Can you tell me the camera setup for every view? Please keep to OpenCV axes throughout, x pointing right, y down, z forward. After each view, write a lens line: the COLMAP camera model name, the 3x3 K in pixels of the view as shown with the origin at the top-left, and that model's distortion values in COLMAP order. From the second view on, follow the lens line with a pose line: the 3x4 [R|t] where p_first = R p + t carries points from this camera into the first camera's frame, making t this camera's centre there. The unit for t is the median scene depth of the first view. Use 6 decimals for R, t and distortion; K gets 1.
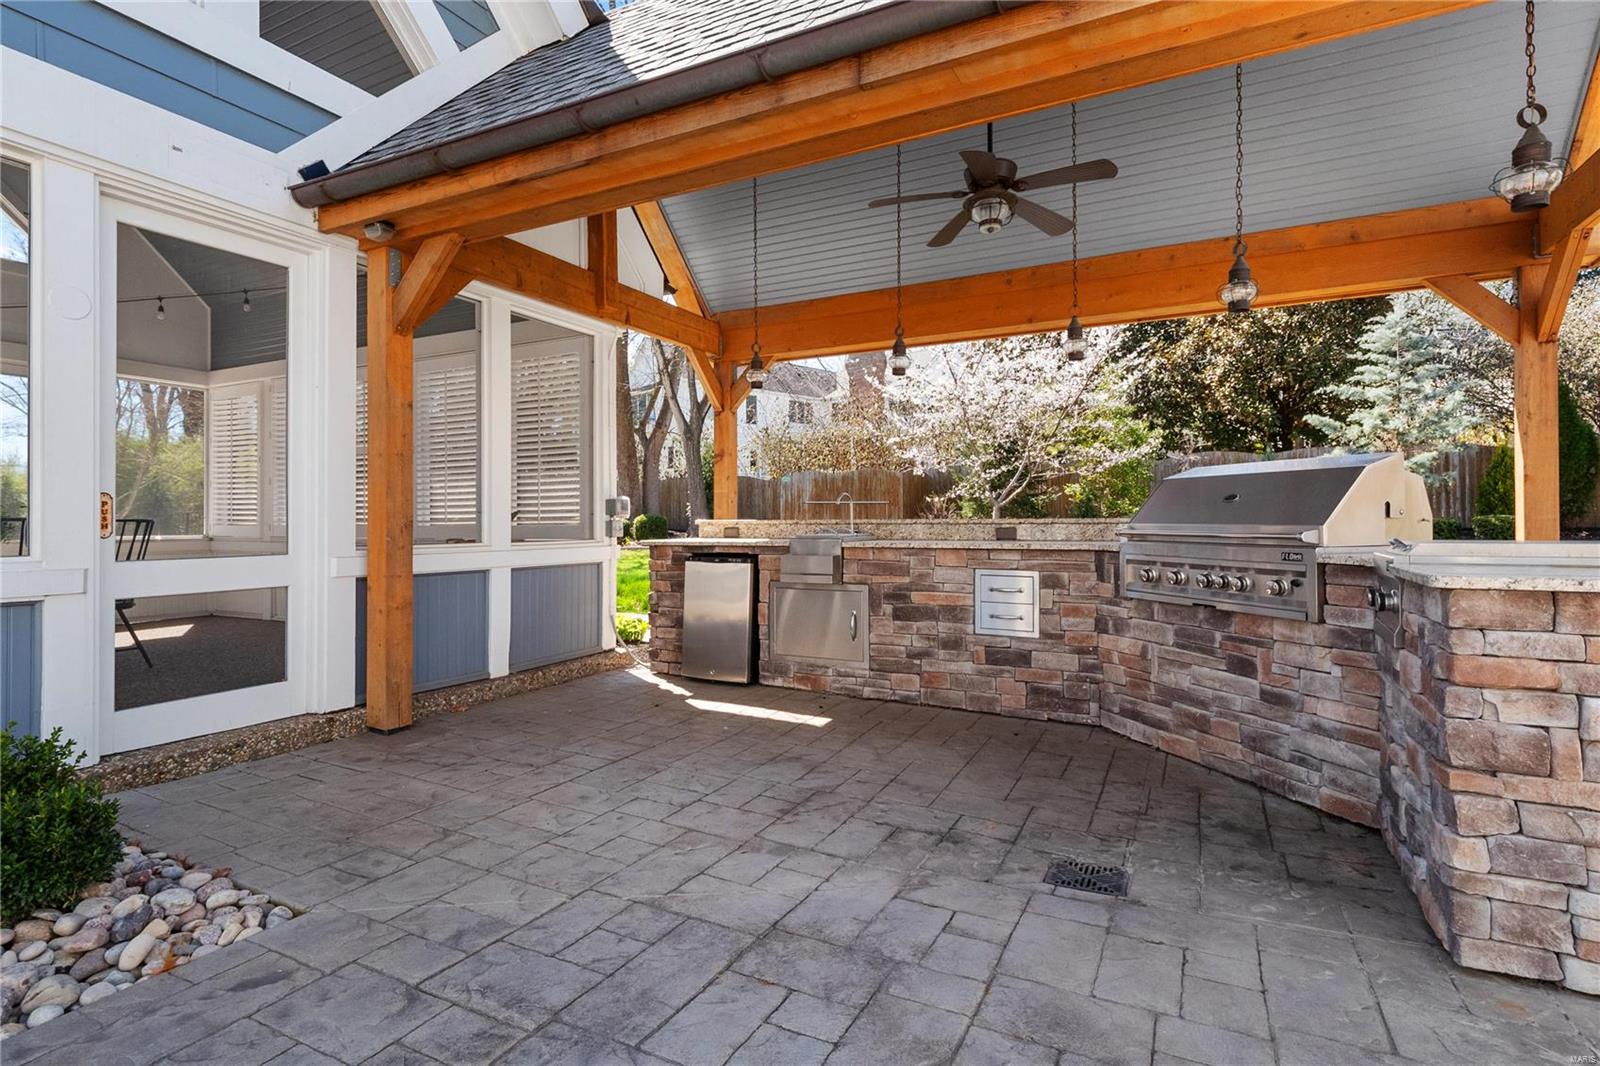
lens RADIAL K [[769.2, 0, 799.2], [0, 769.2, 518.6], [0, 0, 1]] dist [0.002075, 0.000234]
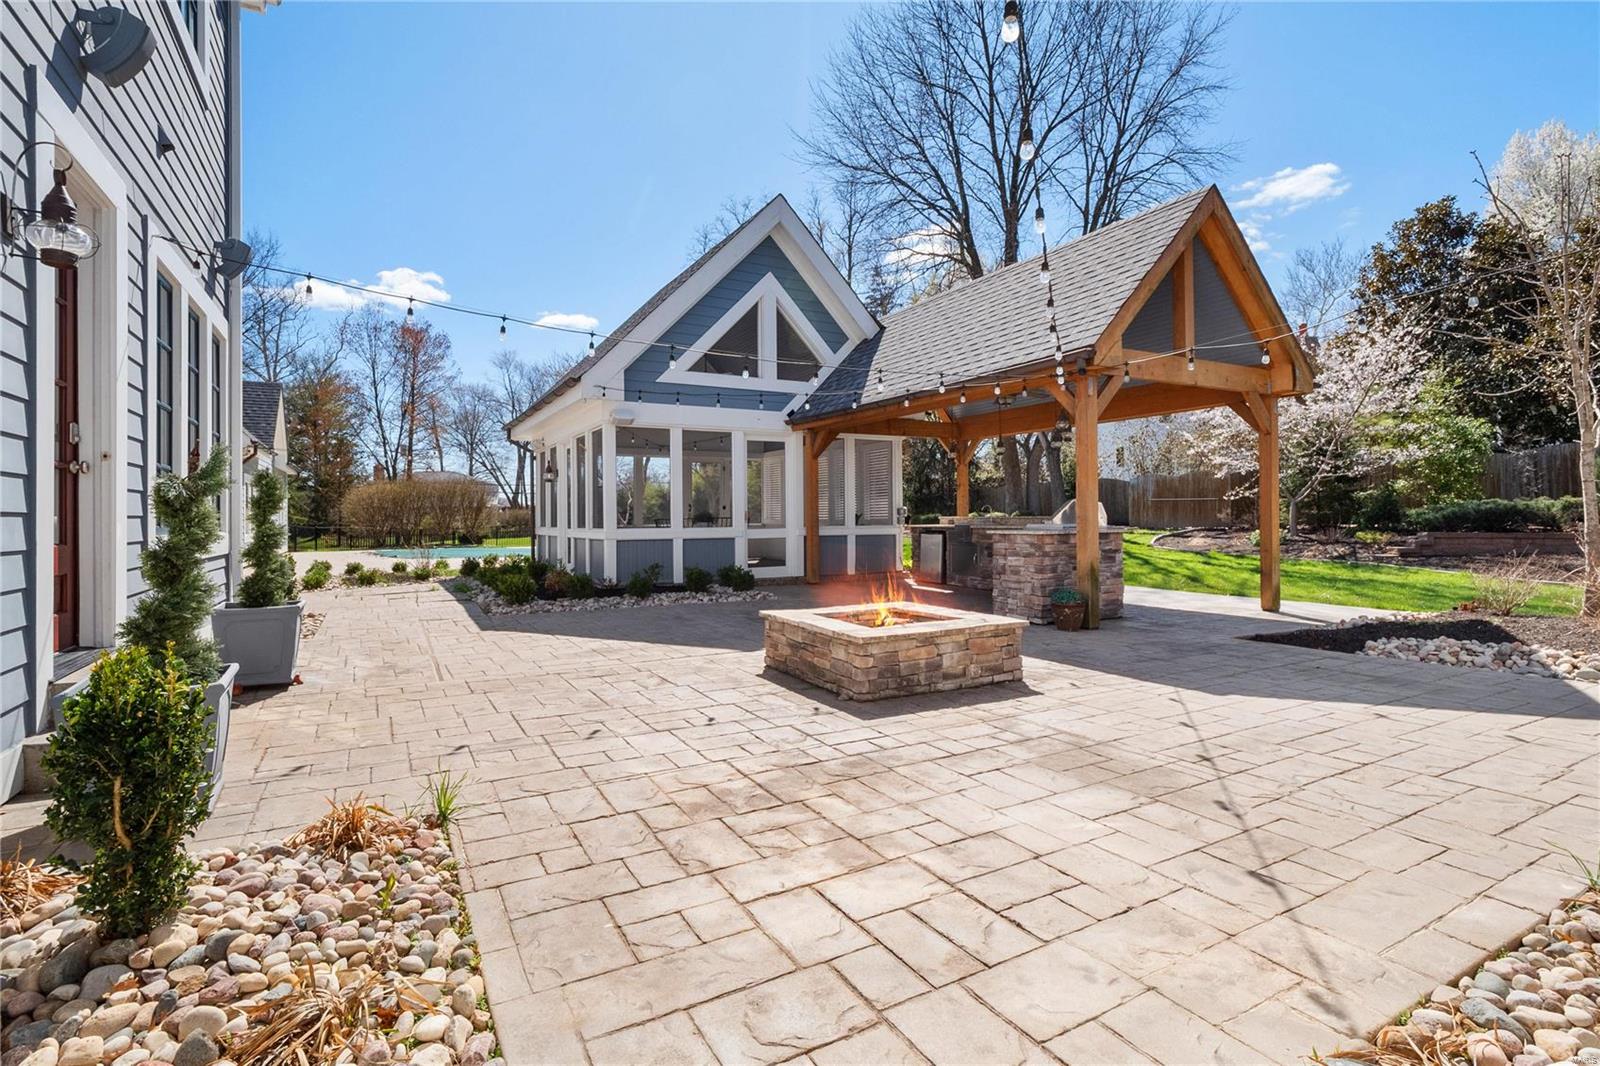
lens RADIAL K [[769.2, 0, 799.2], [0, 769.2, 518.6], [0, 0, 1]] dist [0.002075, 0.000234]
pose [[0.826891, -0.000532, -0.562361, 1.083261], [0.005819, 0.999954, 0.007611, -0.016231], [0.562331, -0.009566, 0.826857, -1.480563]]
